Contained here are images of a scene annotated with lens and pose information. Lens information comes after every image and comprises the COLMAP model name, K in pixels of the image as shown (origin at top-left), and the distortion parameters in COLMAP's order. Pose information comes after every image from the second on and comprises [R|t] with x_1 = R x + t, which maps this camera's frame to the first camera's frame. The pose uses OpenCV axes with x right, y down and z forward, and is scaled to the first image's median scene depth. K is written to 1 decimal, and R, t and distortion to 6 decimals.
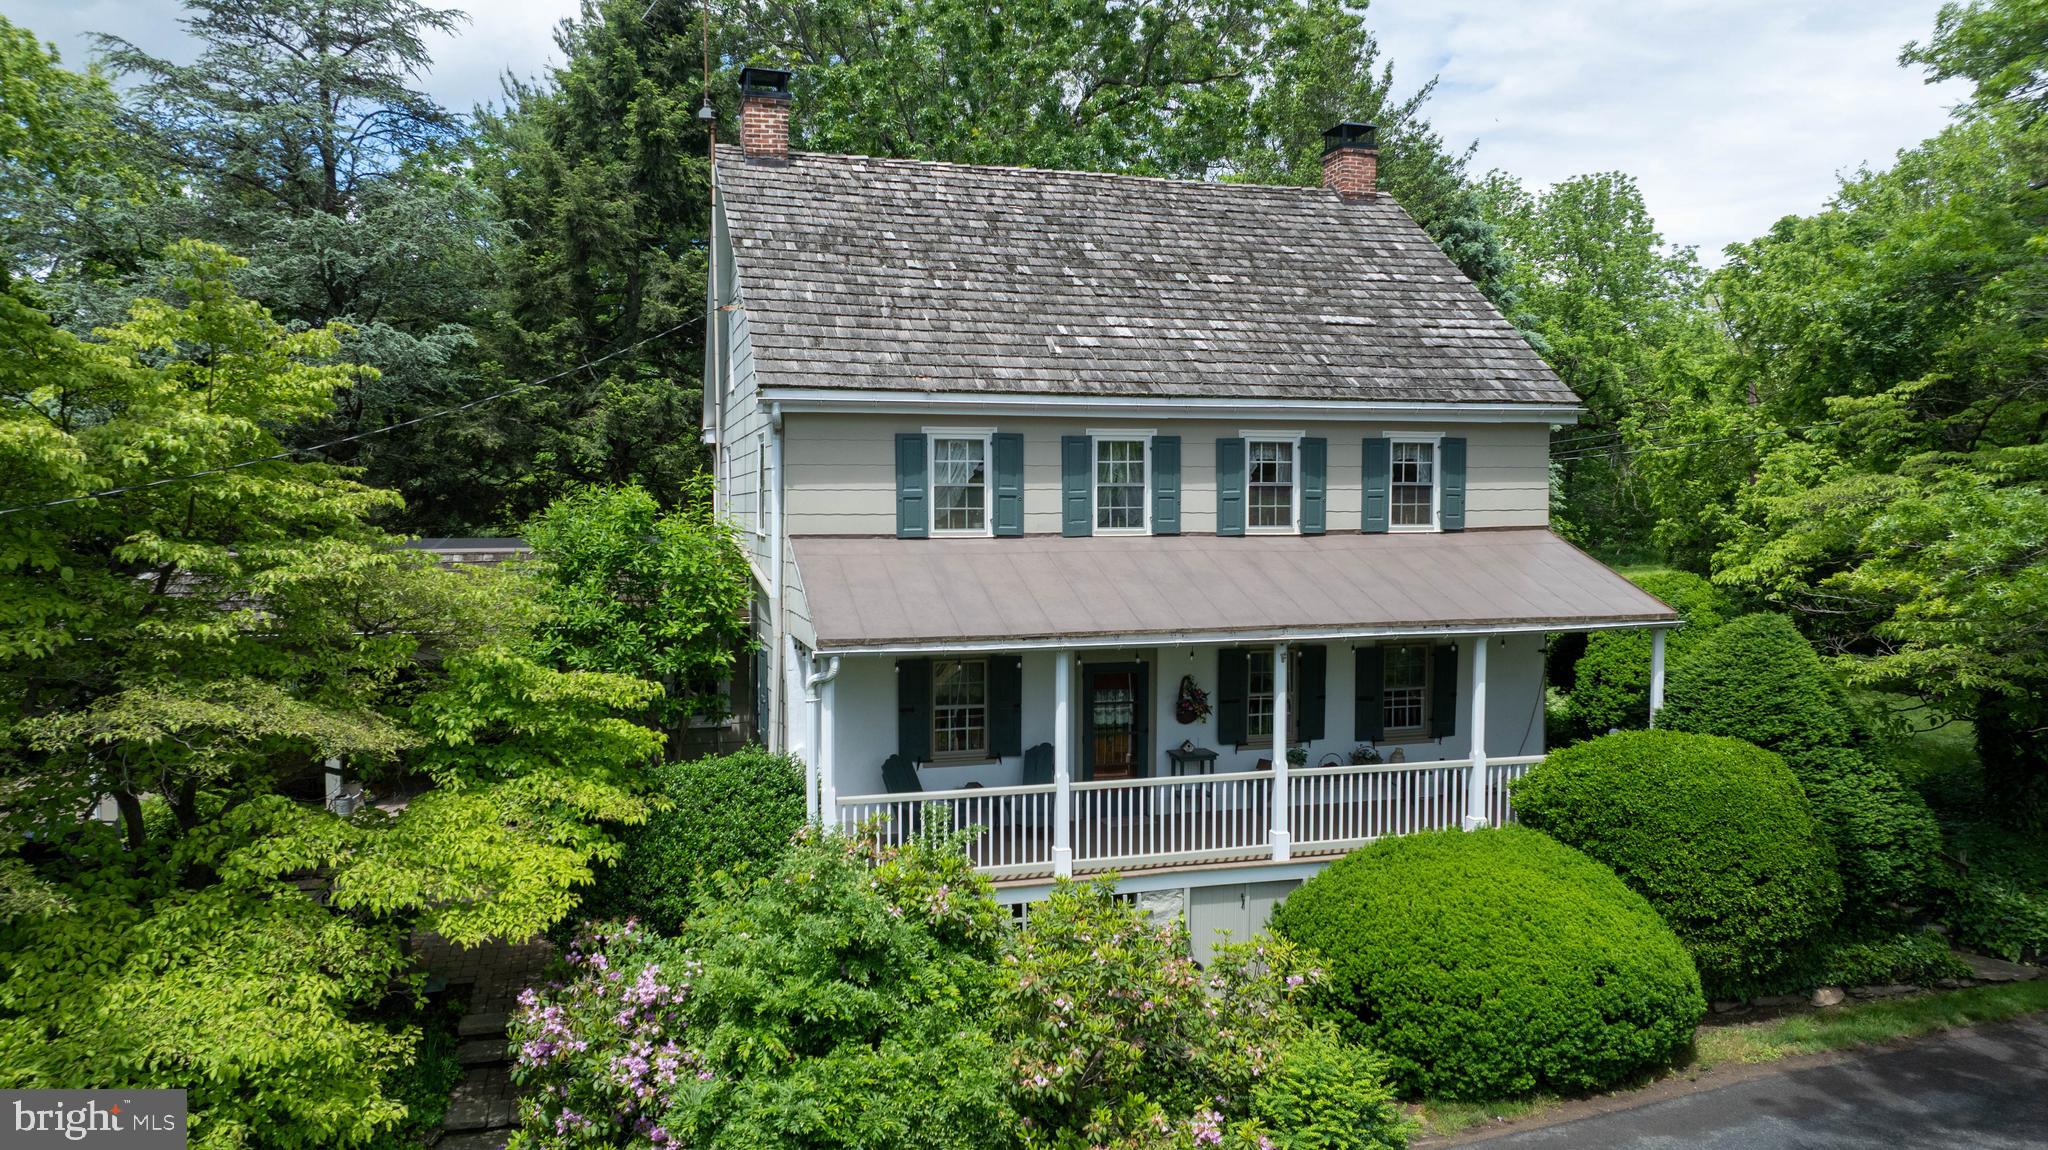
lens RADIAL K [[1435.6, 0, 1024.0], [0, 1435.6, 575.0], [0, 0, 1]] dist [-0.018359, -0.003014]
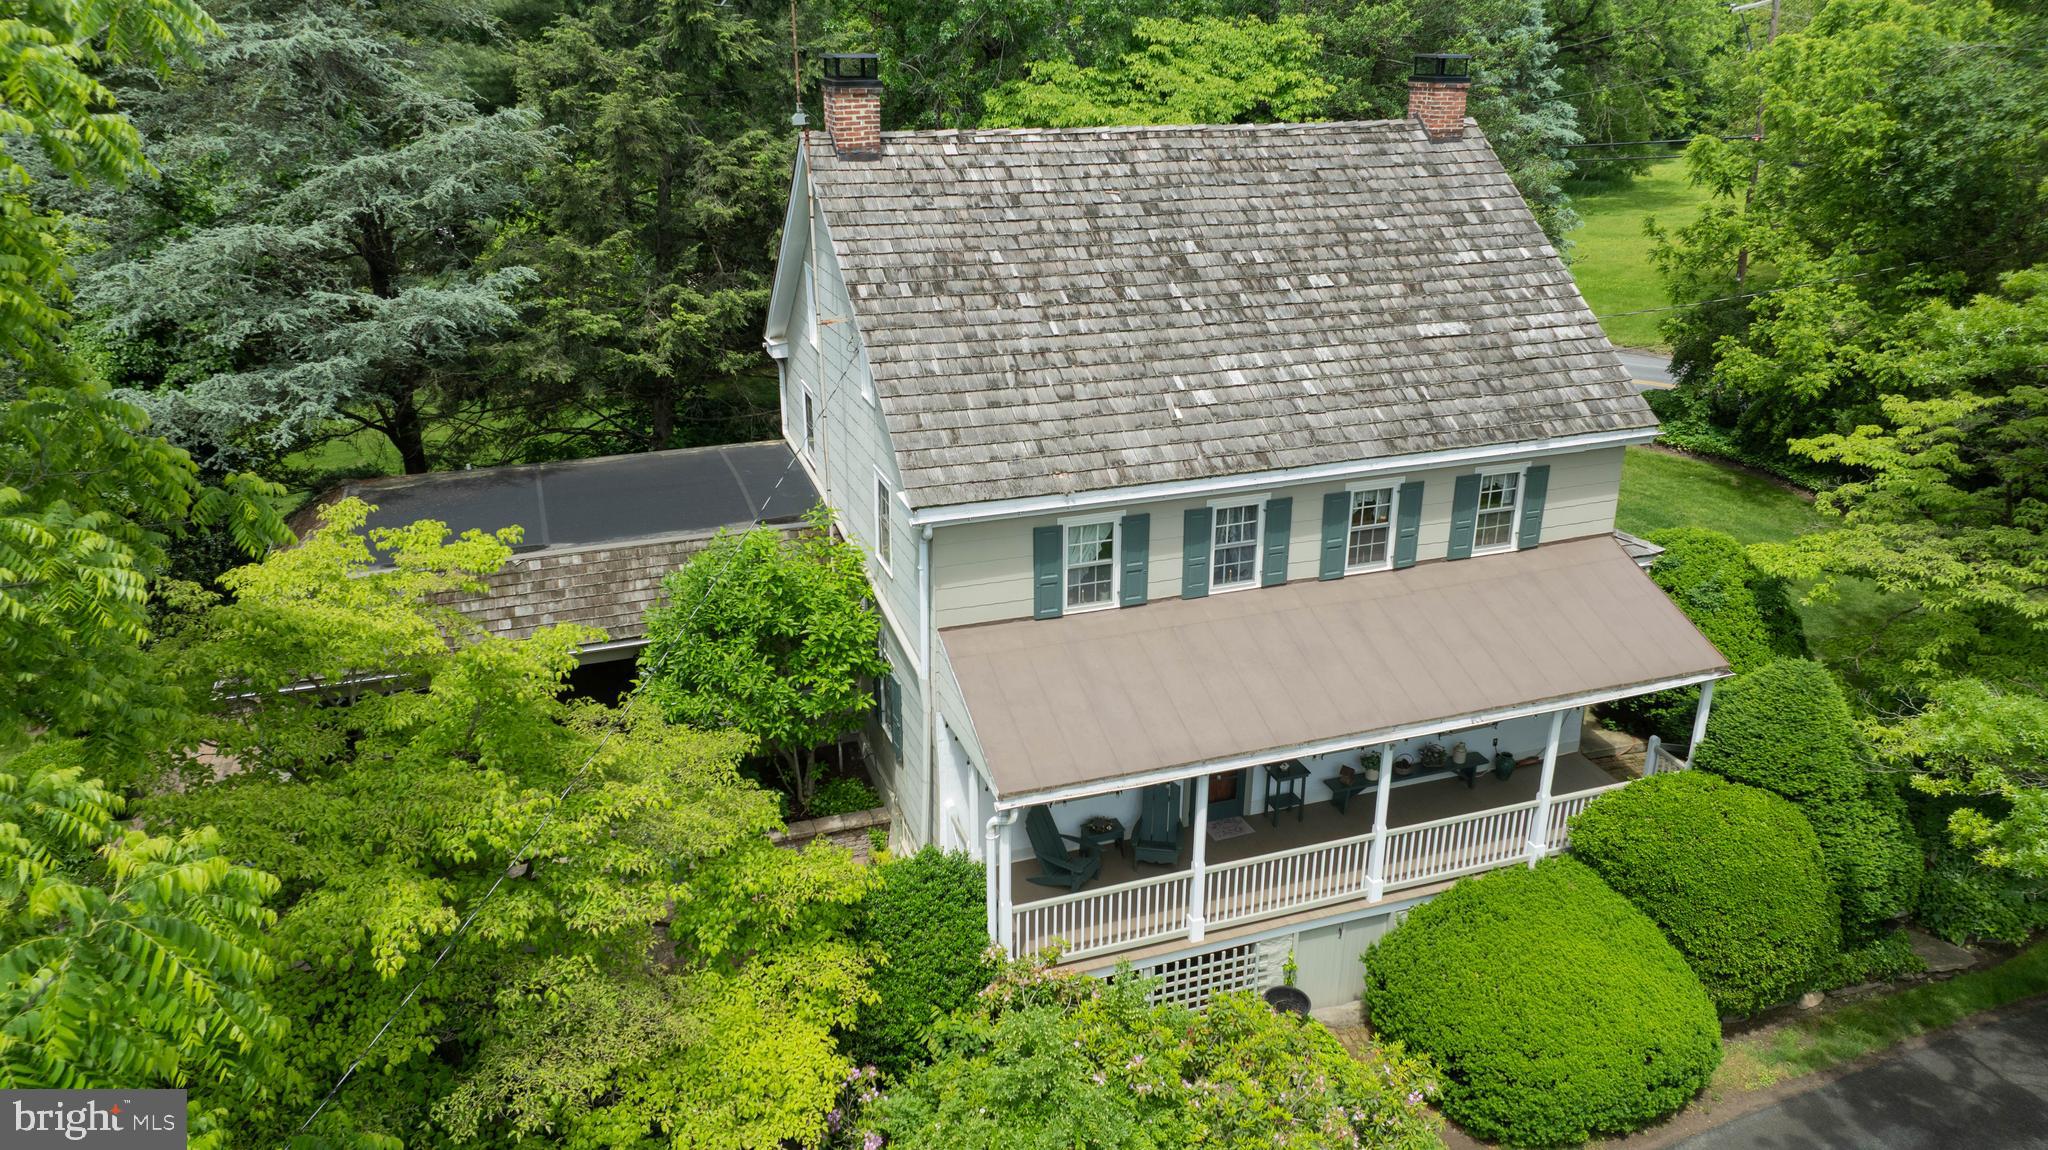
lens RADIAL K [[1435.6, 0, 1024.0], [0, 1435.6, 575.0], [0, 0, 1]] dist [-0.018359, -0.003014]
pose [[0.998571, -0.018982, 0.049954, -0.136406], [0.002091, 0.947951, 0.318408, -0.364487], [-0.053398, -0.317849, 0.946636, -0.004747]]
